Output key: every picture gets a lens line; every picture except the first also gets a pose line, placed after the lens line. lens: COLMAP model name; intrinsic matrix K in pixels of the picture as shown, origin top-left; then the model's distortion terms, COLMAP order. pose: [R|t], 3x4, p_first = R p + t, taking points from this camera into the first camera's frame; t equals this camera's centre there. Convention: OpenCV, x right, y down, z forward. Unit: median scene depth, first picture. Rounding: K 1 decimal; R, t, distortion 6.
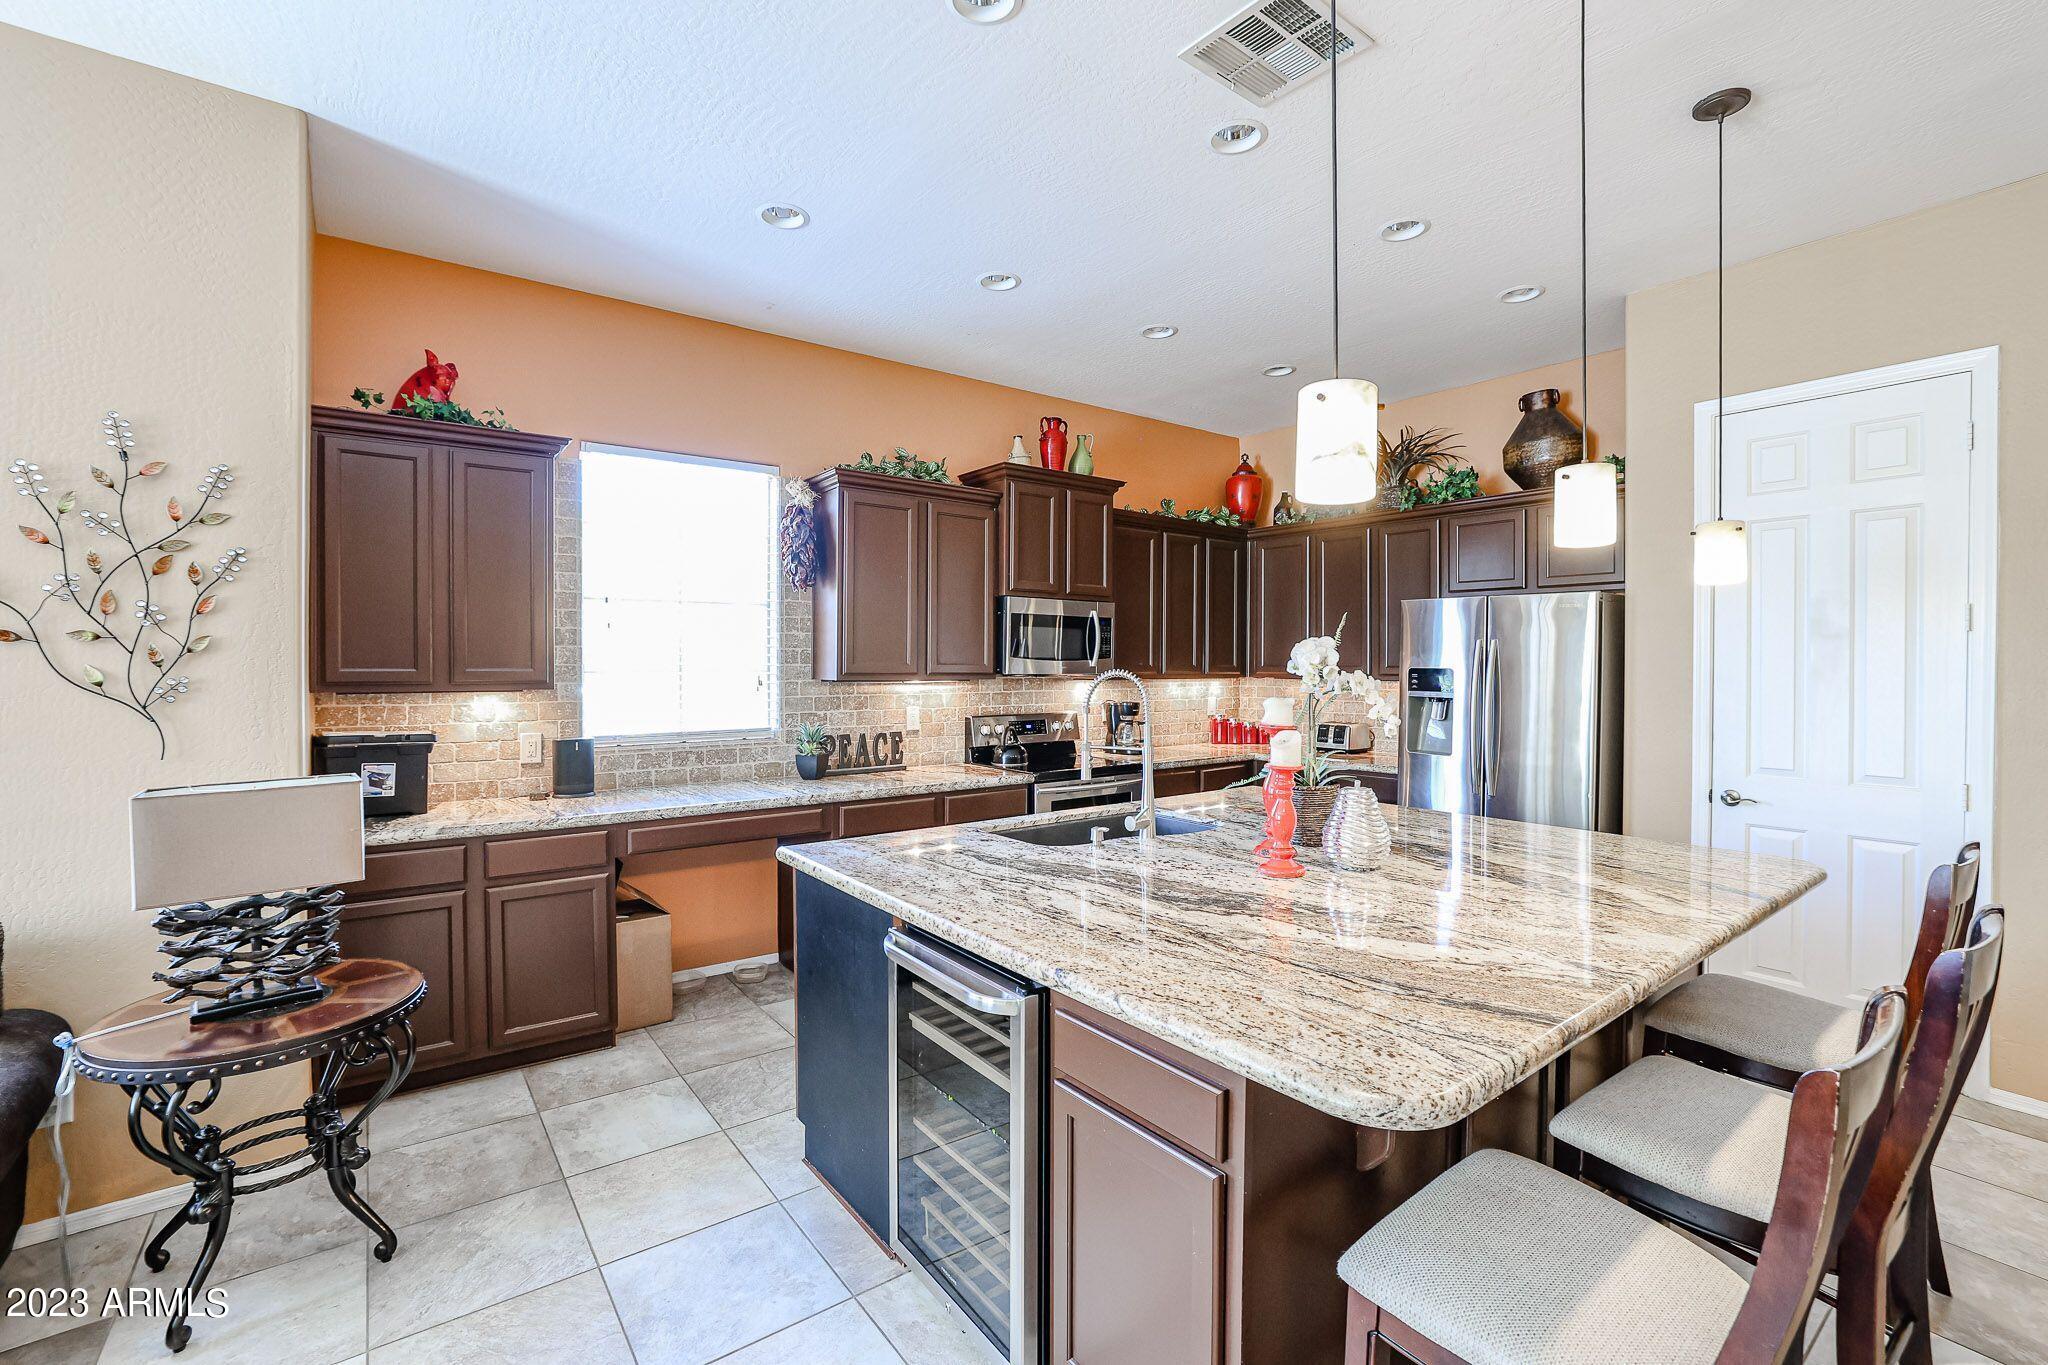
lens RADIAL K [[898.0, 0, 1026.6], [0, 898.0, 667.6], [0, 0, 1]] dist [-0.024153, 0.005782]
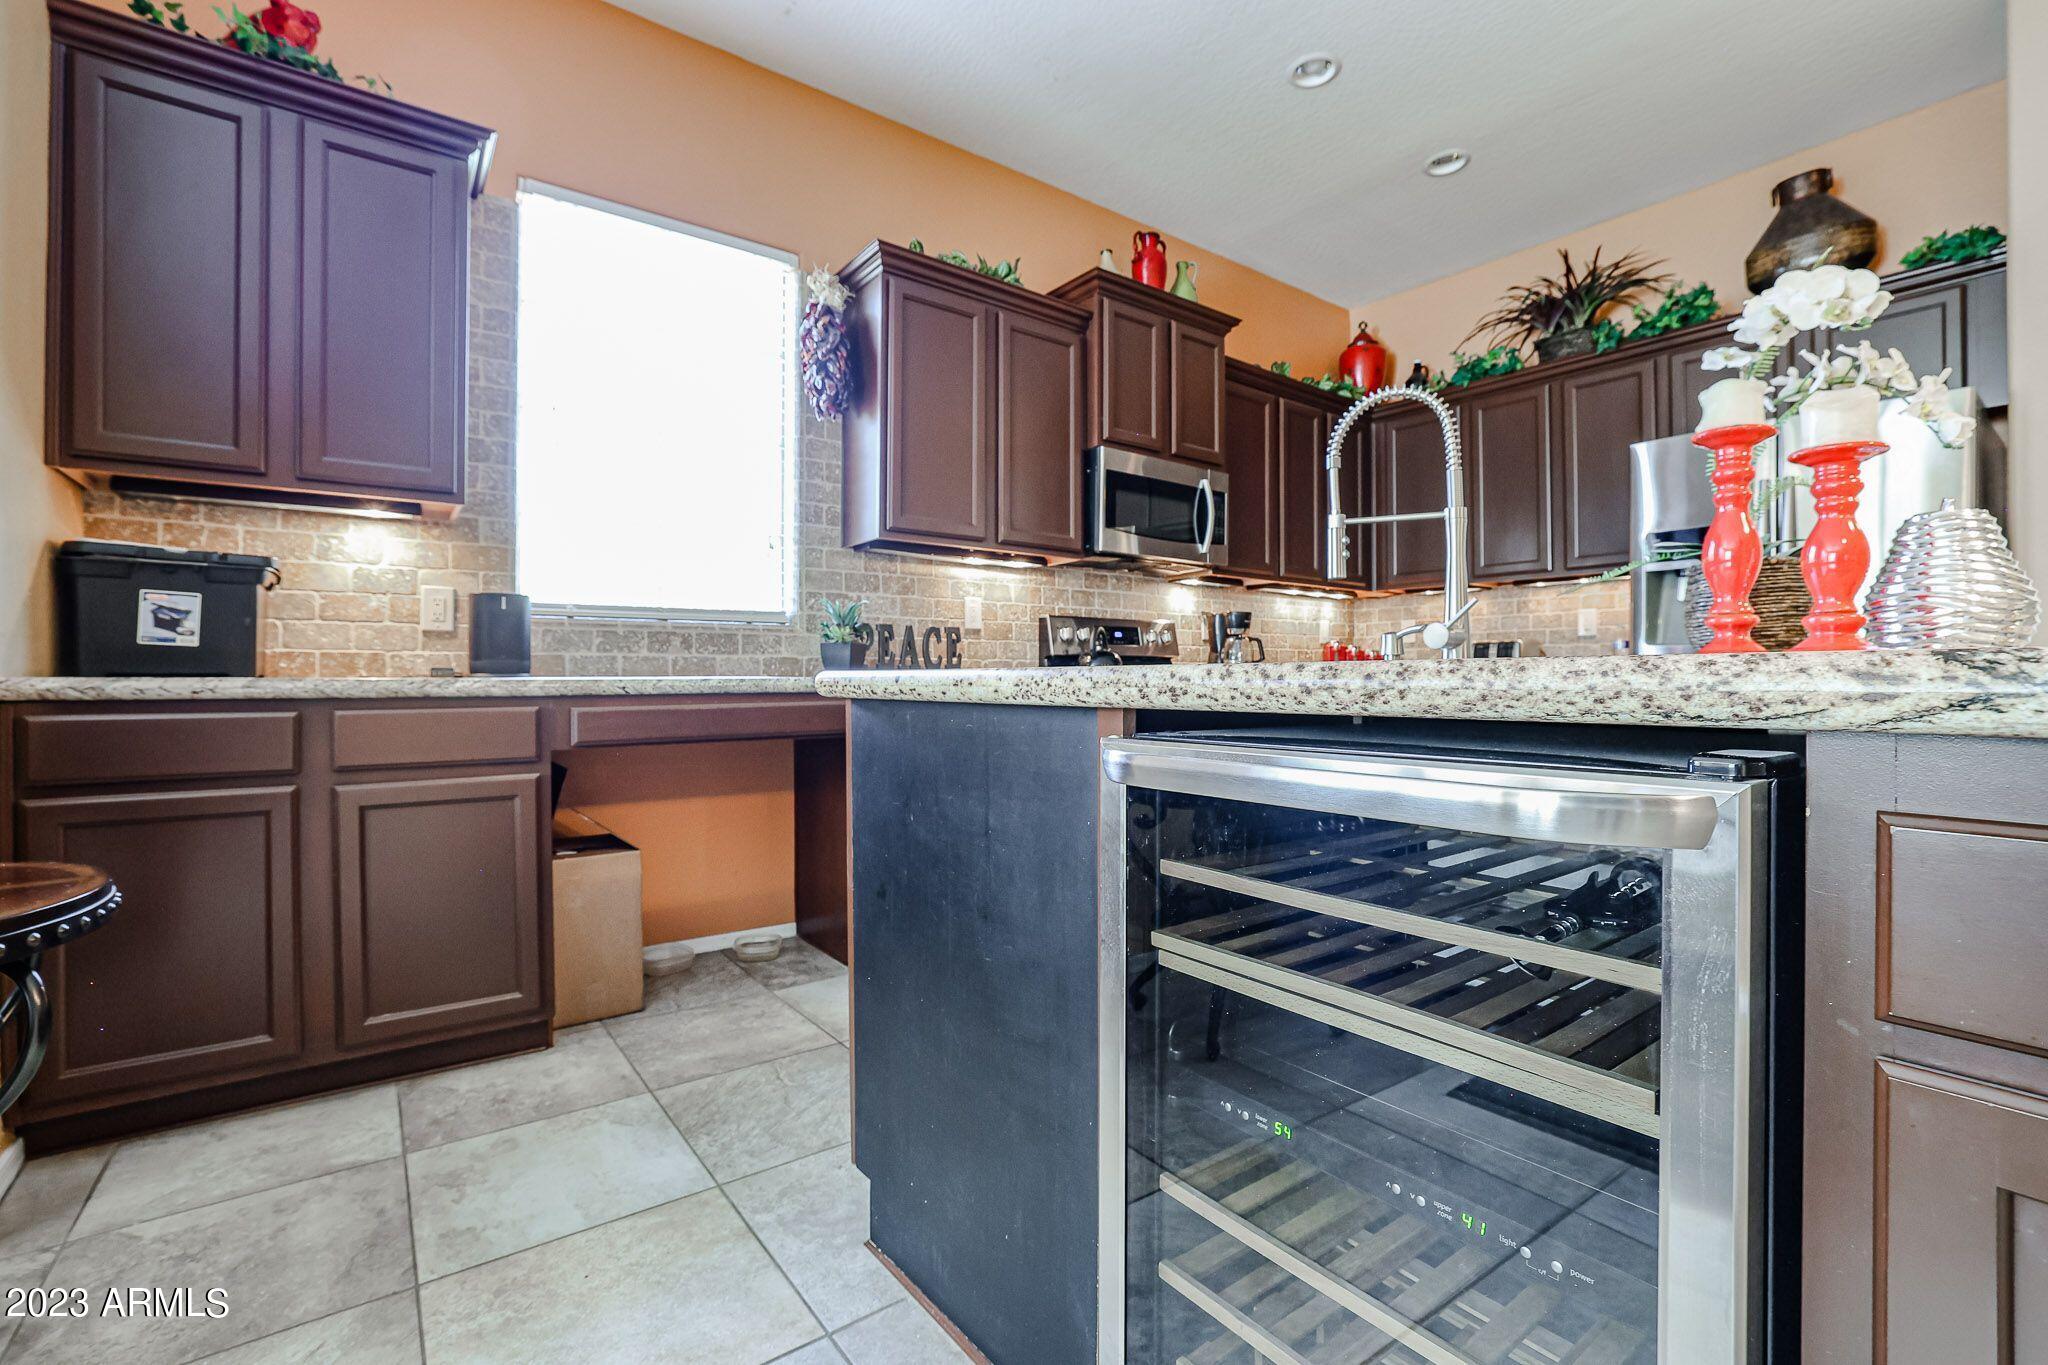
lens RADIAL K [[898.0, 0, 1027.2], [0, 898.0, 672.4], [0, 0, 1]] dist [-0.024153, 0.005782]
pose [[0.999980, -0.004093, 0.004778, -0.114226], [0.004170, 0.999862, -0.016076, 0.158536], [-0.004712, 0.016095, 0.999859, 0.335003]]
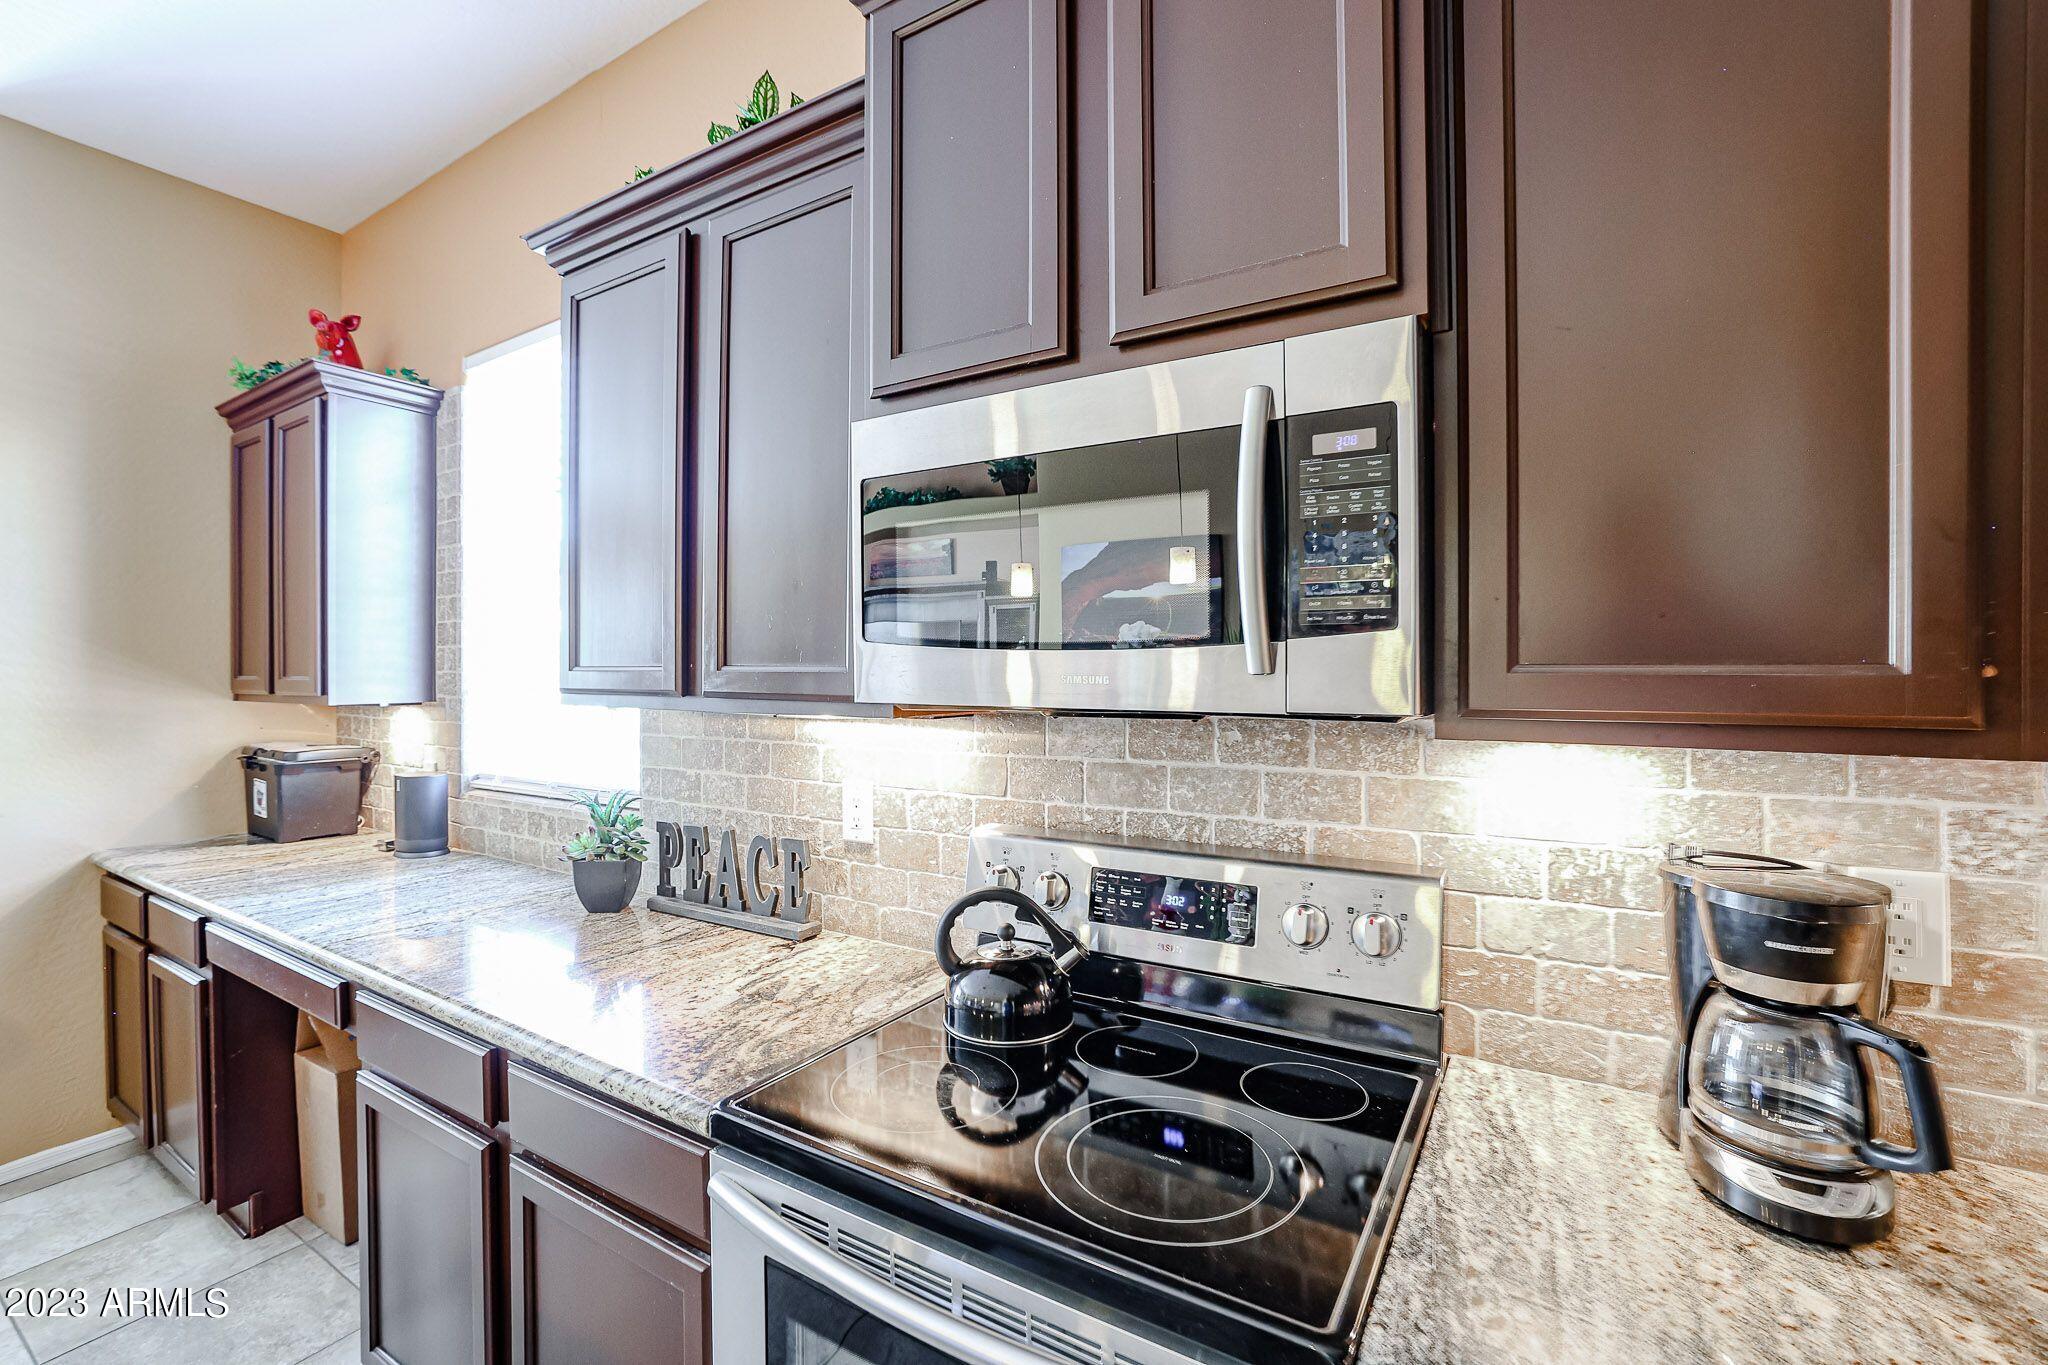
lens RADIAL K [[898.0, 0, 1017.6], [0, 898.0, 675.9], [0, 0, 1]] dist [-0.024153, 0.005782]
pose [[0.366609, 0.003545, -0.930369, 0.337359], [-0.006201, 0.999980, 0.001367, -0.002211], [0.930355, 0.005268, 0.366623, 1.237425]]
